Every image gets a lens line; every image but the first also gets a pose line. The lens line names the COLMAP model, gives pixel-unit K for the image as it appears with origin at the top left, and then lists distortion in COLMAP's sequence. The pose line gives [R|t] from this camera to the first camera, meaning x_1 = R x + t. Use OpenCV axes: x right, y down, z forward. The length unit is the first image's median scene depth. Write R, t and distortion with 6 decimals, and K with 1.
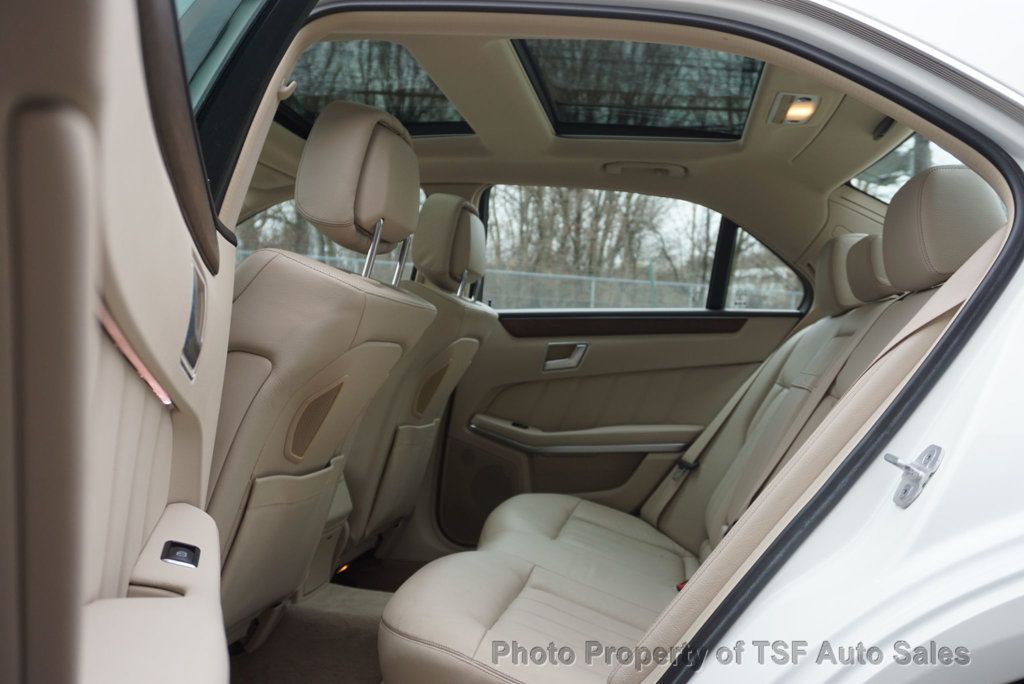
lens RADIAL K [[993.2, 0, 512.0], [0, 993.2, 342.0], [0, 0, 1]] dist [-0.000833, -0.002996]
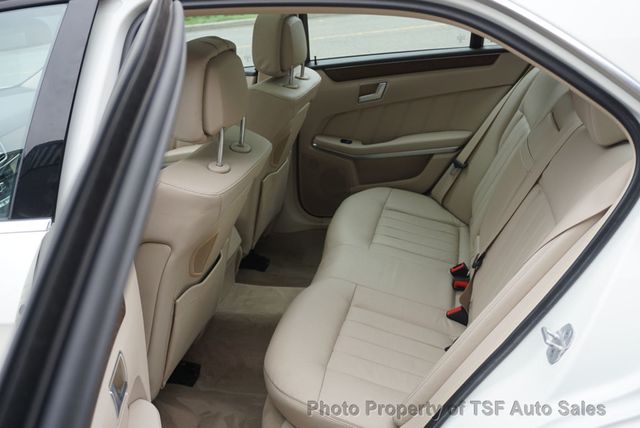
lens RADIAL K [[707.0, 0, 320.0], [0, 707.0, 214.0], [0, 0, 1]] dist [0.024789, -0.011817]
pose [[0.990485, -0.101465, -0.092976, 0.061053], [0.129610, 0.914892, 0.382328, -0.242496], [0.046270, -0.390740, 0.919337, -0.010583]]
